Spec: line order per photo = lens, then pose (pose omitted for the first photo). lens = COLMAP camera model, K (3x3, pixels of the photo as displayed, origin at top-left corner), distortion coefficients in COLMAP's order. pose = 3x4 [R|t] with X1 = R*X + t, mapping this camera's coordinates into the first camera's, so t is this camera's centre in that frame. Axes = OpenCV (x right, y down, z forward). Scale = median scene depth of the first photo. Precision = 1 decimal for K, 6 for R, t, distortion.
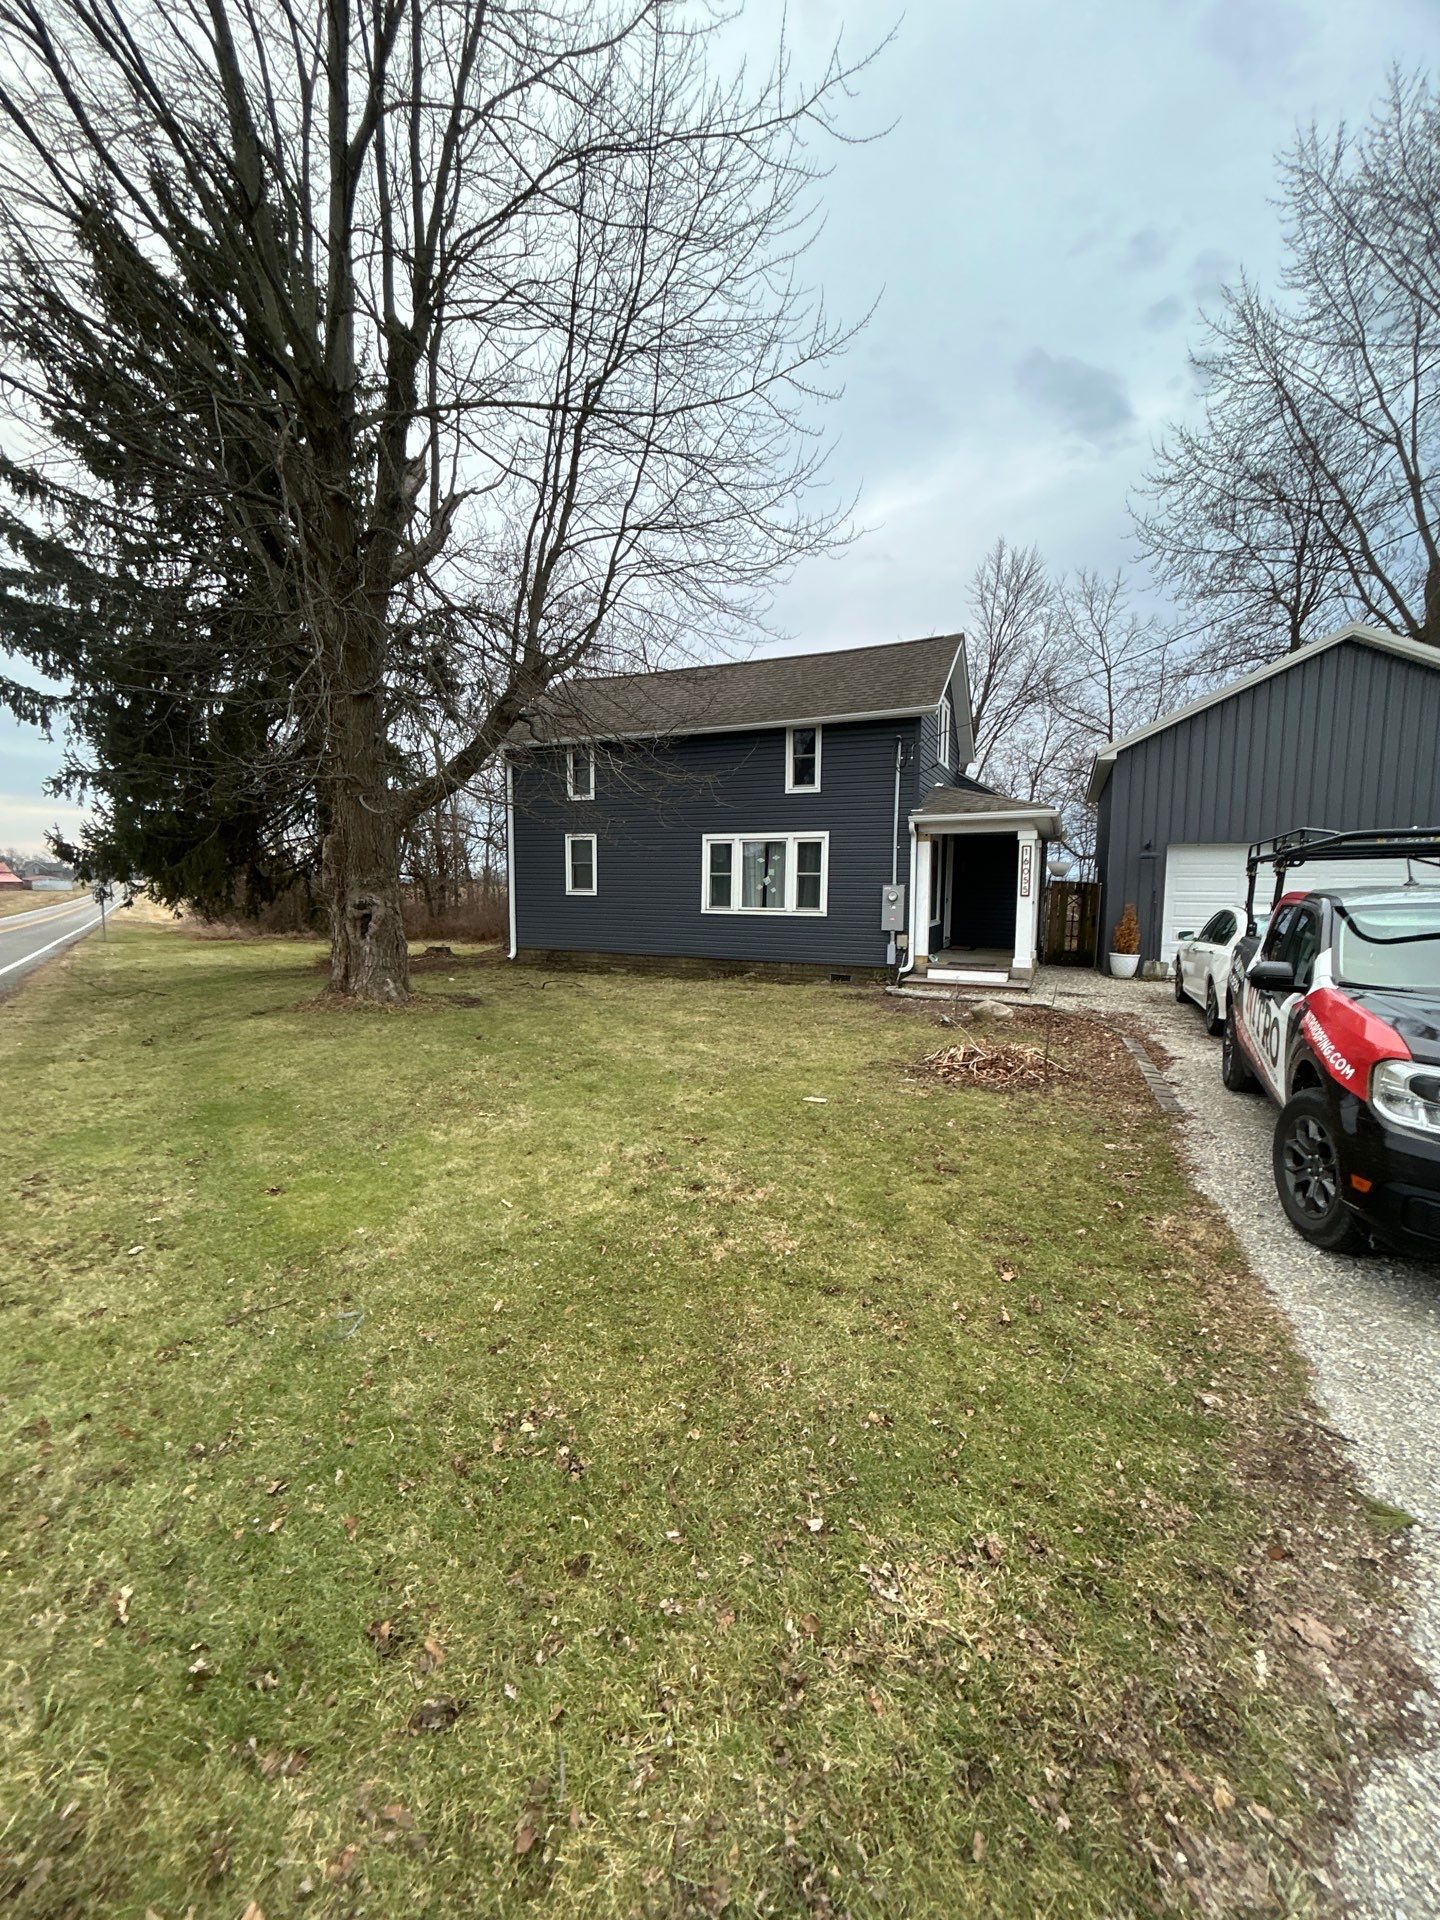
lens RADIAL K [[772.7, 0, 720.0], [0, 772.7, 960.0], [0, 0, 1]] dist [-0.000186, -0.000047]
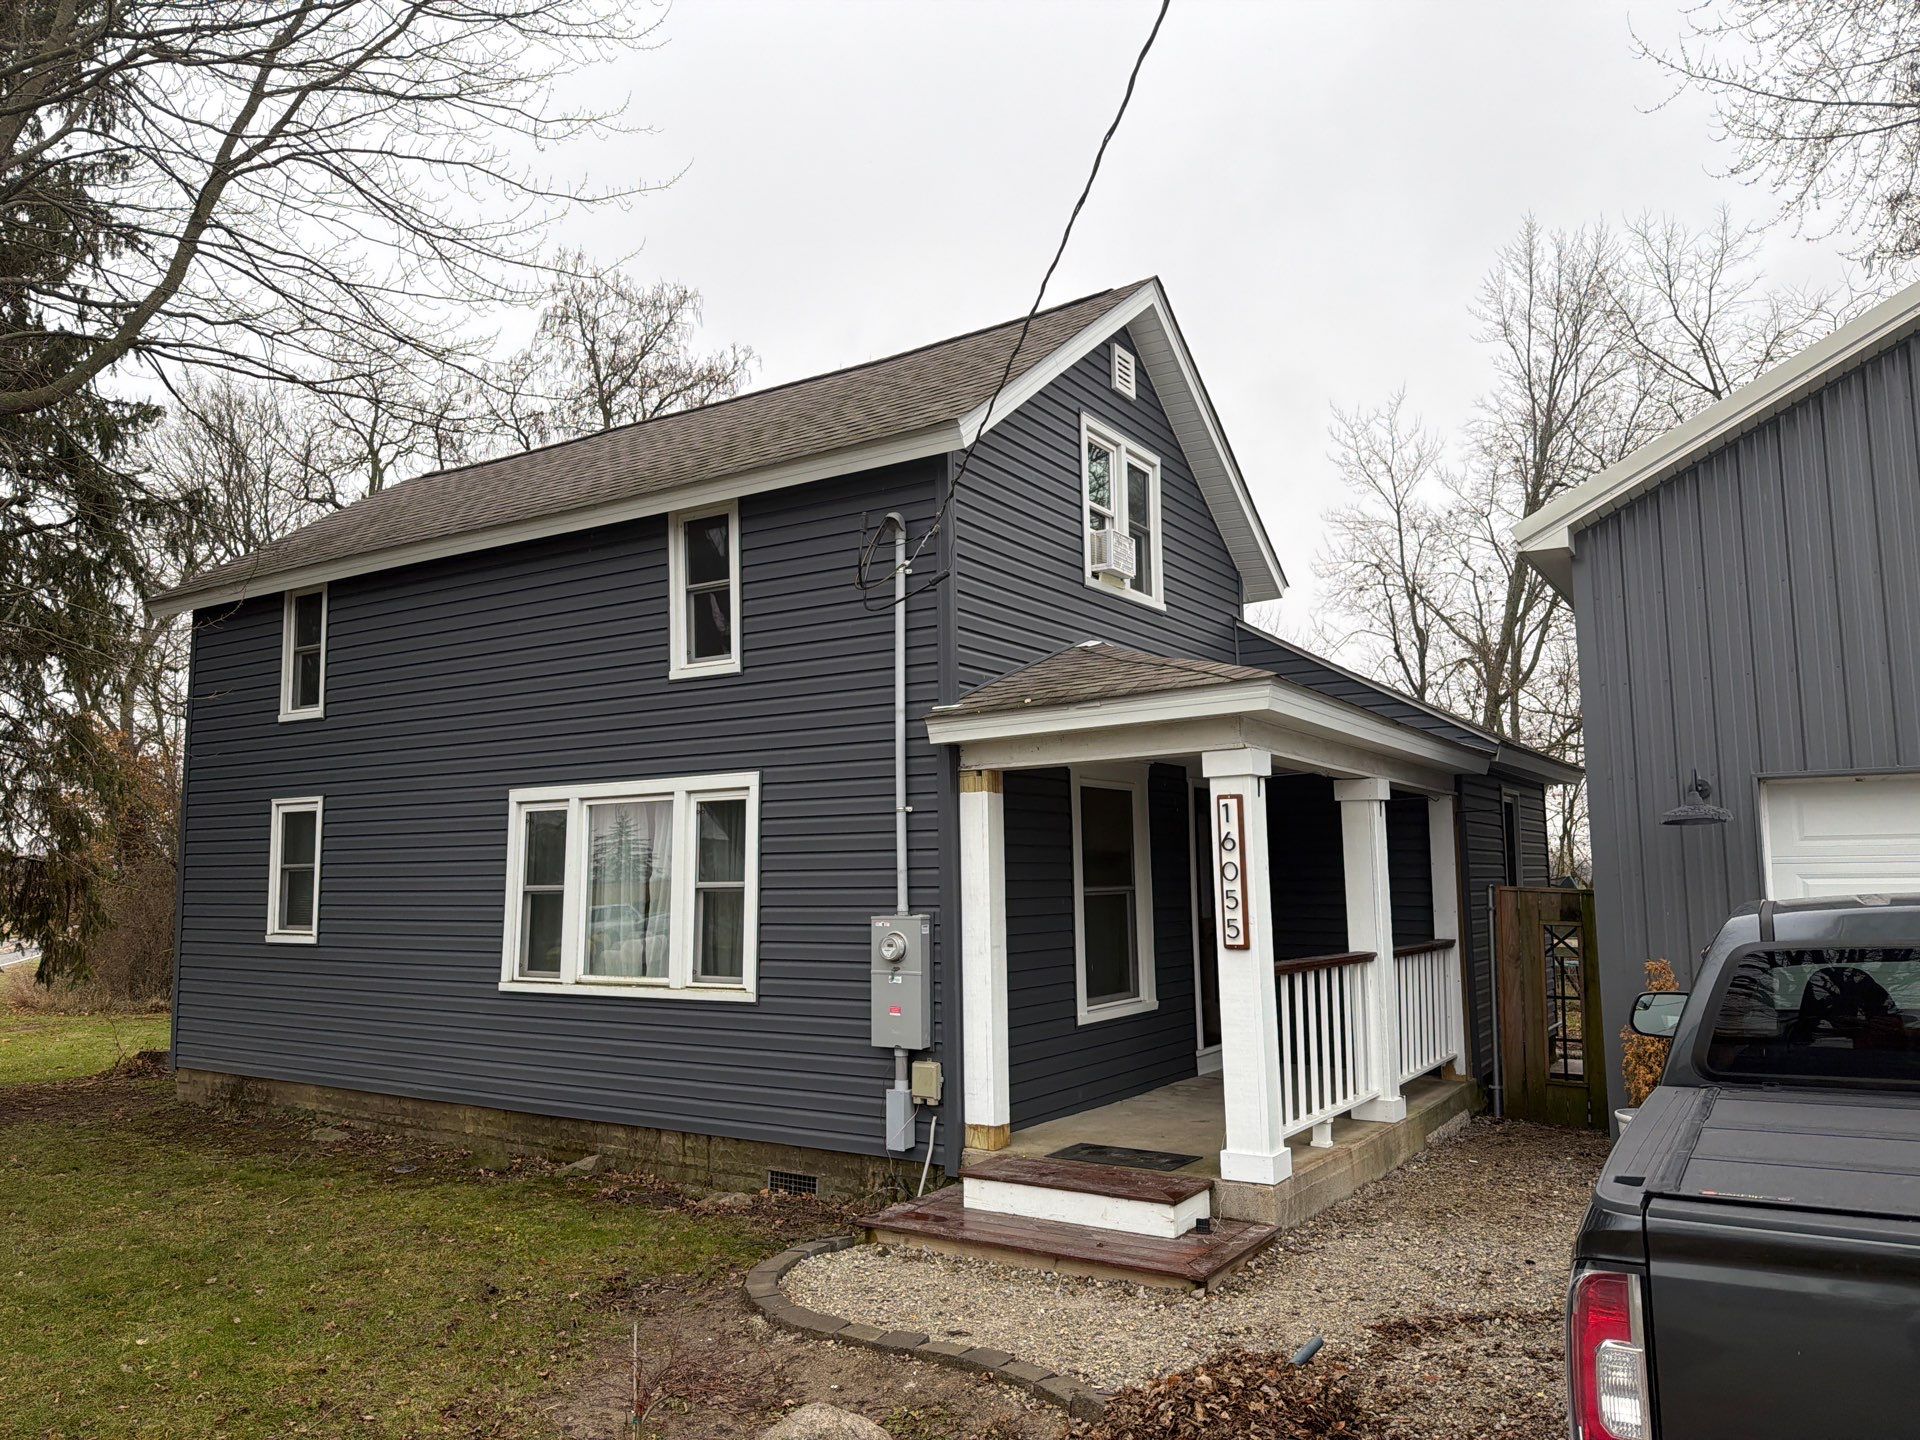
lens RADIAL K [[1342.3, 0, 964.3], [0, 1342.3, 714.6], [0, 0, 1]] dist [0.084821, -0.087126]
pose [[0.987277, -0.036847, -0.154679, 0.332917], [0.002595, 0.976384, -0.216028, -0.050547], [0.158986, 0.212878, 0.964057, 0.369342]]
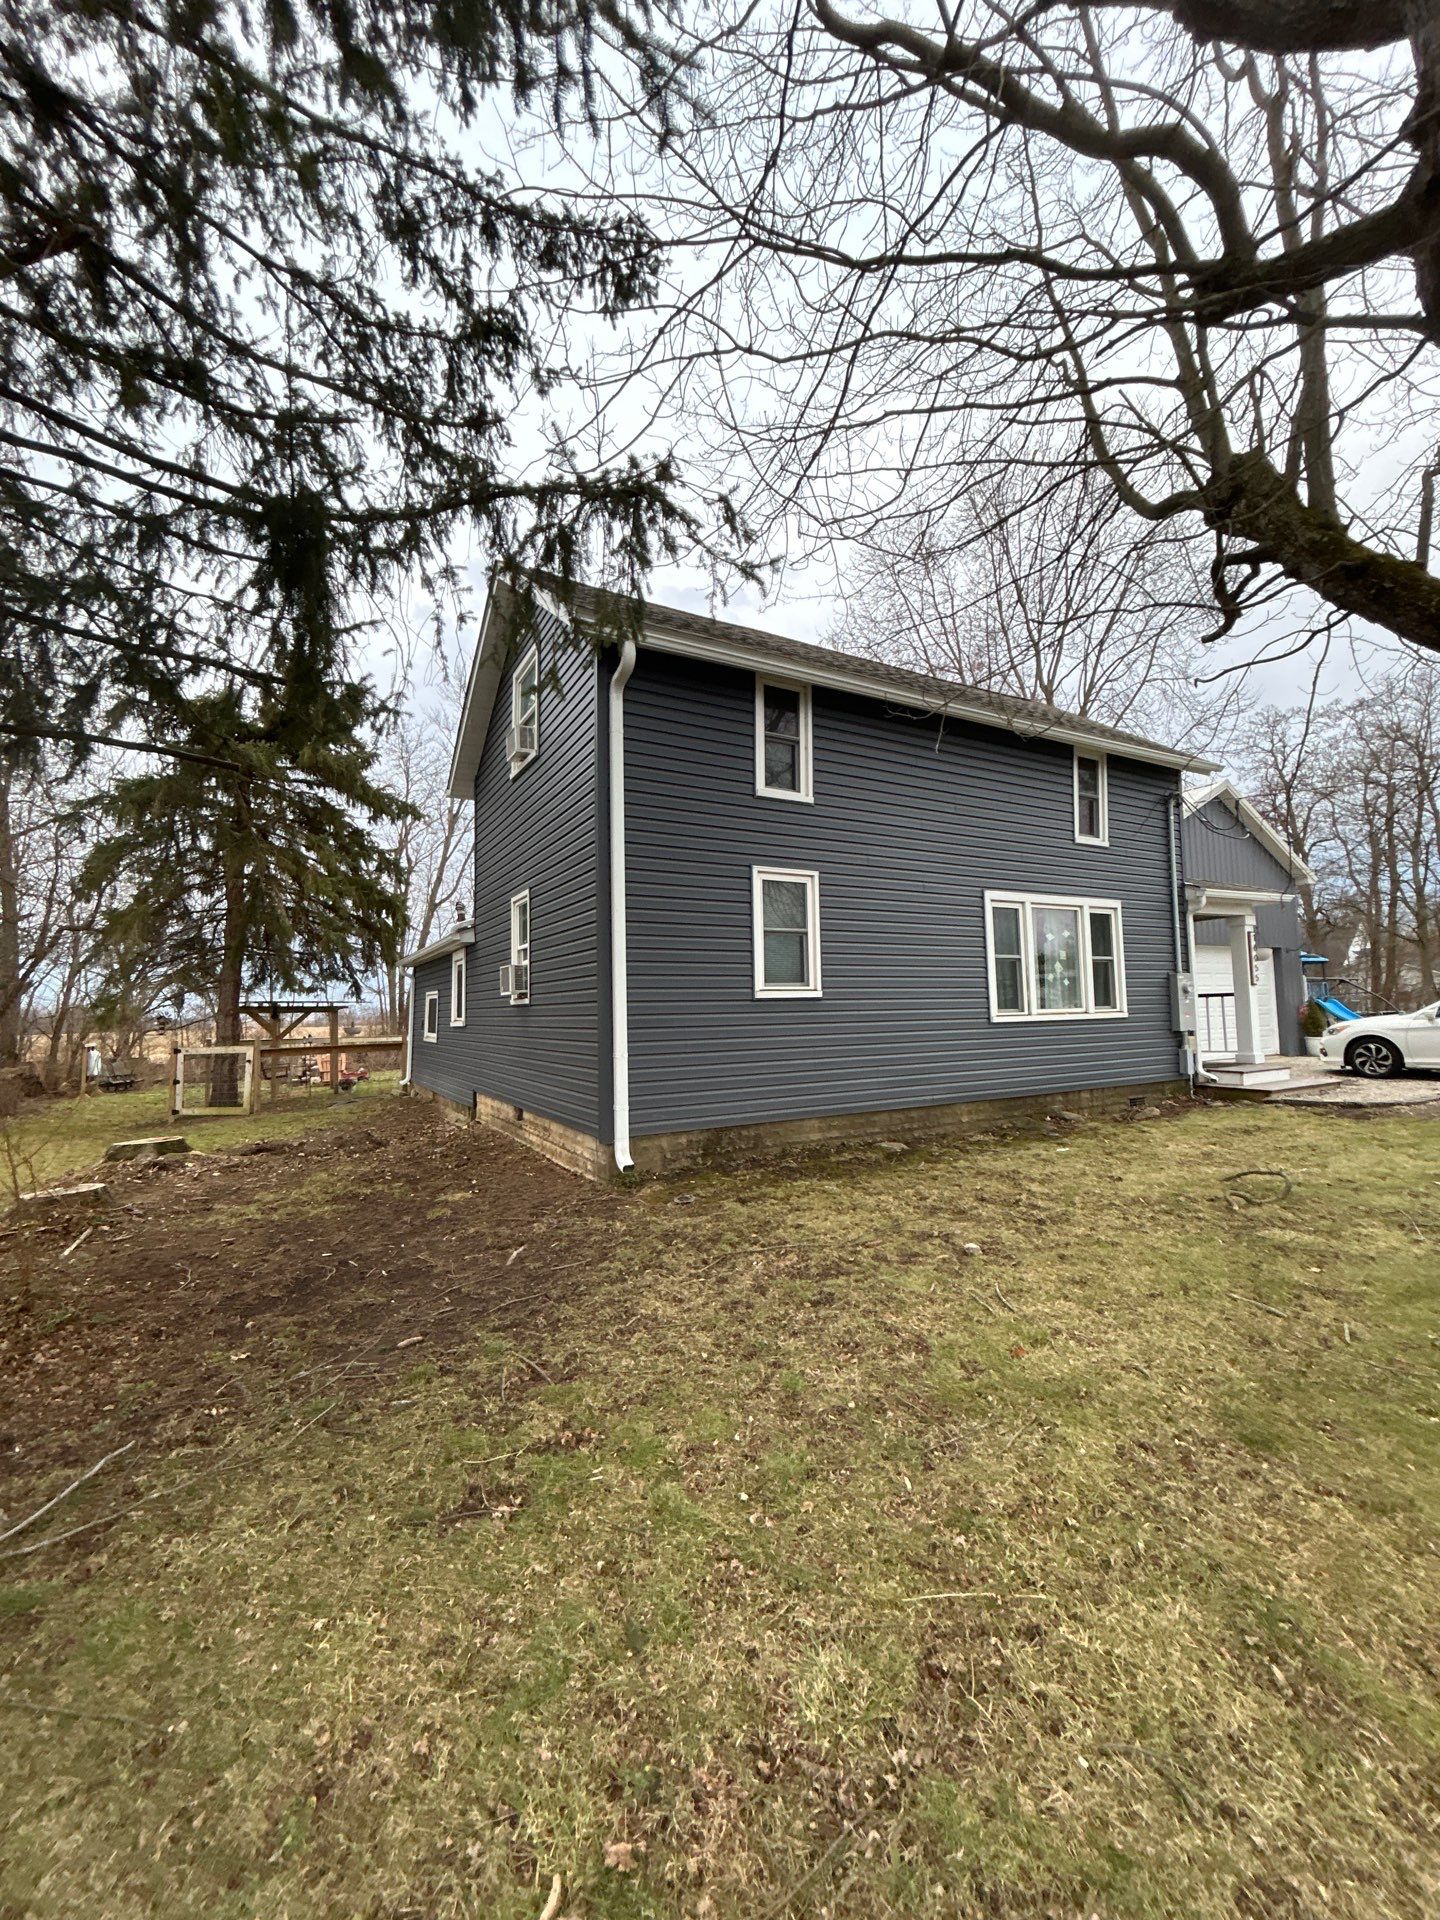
lens RADIAL K [[772.7, 0, 720.0], [0, 772.7, 960.0], [0, 0, 1]] dist [-0.000186, -0.000047]
pose [[0.606394, 0.030826, 0.794566, -0.646606], [0.101794, 0.988017, -0.116018, -0.063822], [-0.788622, 0.151234, 0.595990, 0.849408]]
